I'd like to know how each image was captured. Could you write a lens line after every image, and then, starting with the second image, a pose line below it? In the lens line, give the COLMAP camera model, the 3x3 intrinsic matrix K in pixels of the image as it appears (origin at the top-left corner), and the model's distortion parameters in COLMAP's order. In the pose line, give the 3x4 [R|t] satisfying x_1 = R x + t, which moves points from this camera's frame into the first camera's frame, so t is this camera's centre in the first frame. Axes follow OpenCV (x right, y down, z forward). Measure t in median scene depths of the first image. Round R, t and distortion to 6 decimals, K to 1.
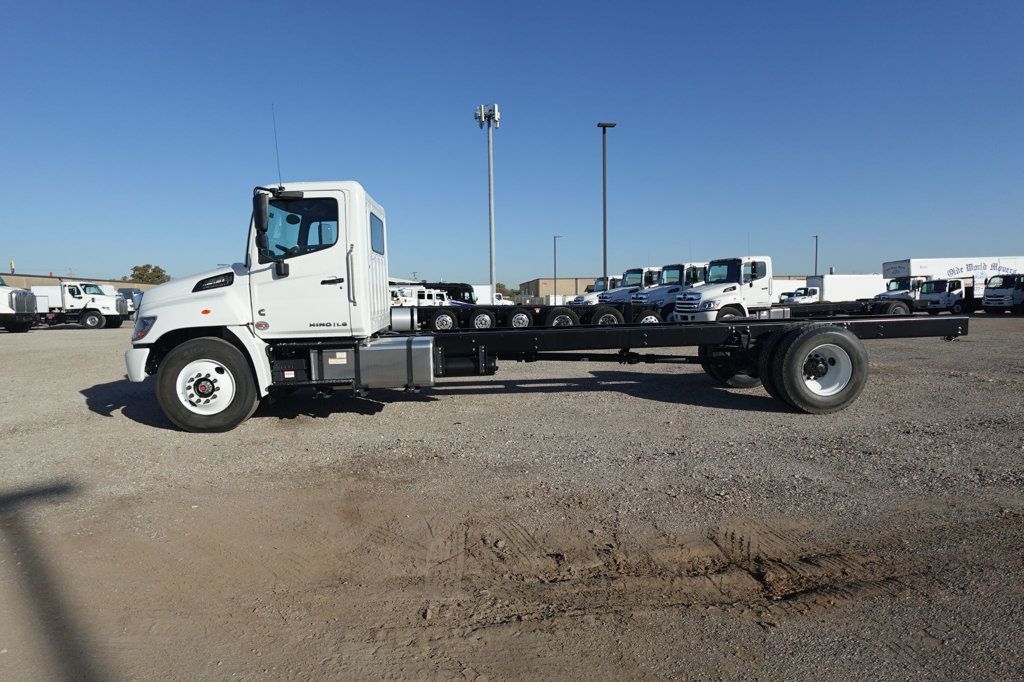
lens RADIAL K [[597.4, 0, 512.0], [0, 597.4, 341.0], [0, 0, 1]] dist [0.003768, 0.000918]
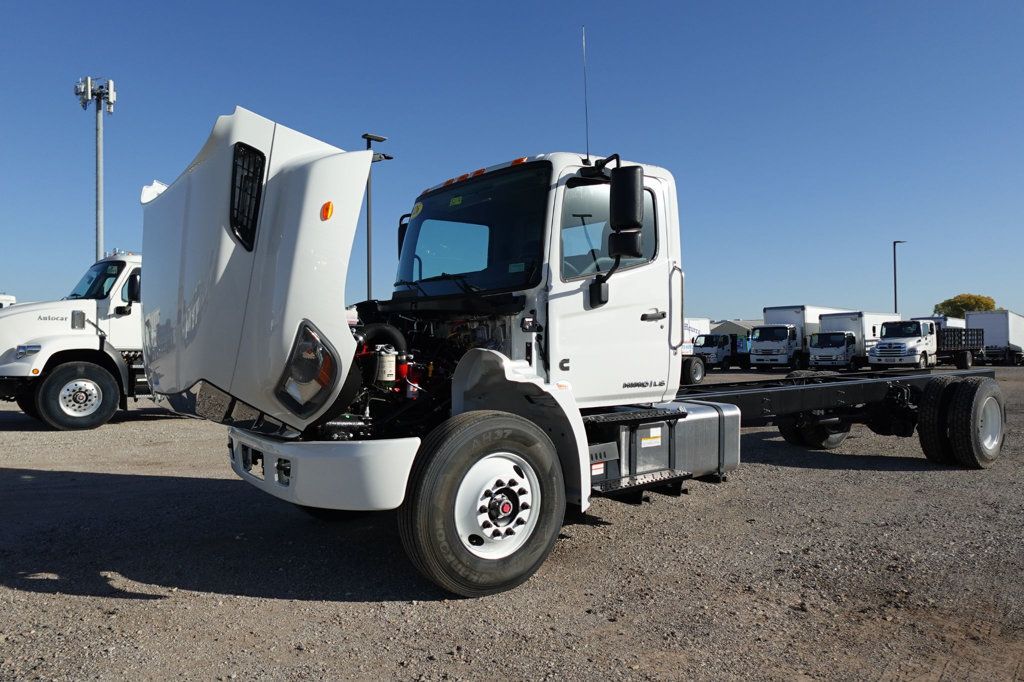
lens RADIAL K [[715.2, 0, 512.0], [0, 715.2, 341.0], [0, 0, 1]] dist [-0.001395, 0.002742]
pose [[0.839006, 0.019060, 0.543788, -0.833005], [0.028722, 0.996442, -0.079241, -0.017297], [-0.543363, 0.082102, 0.835473, 0.443452]]
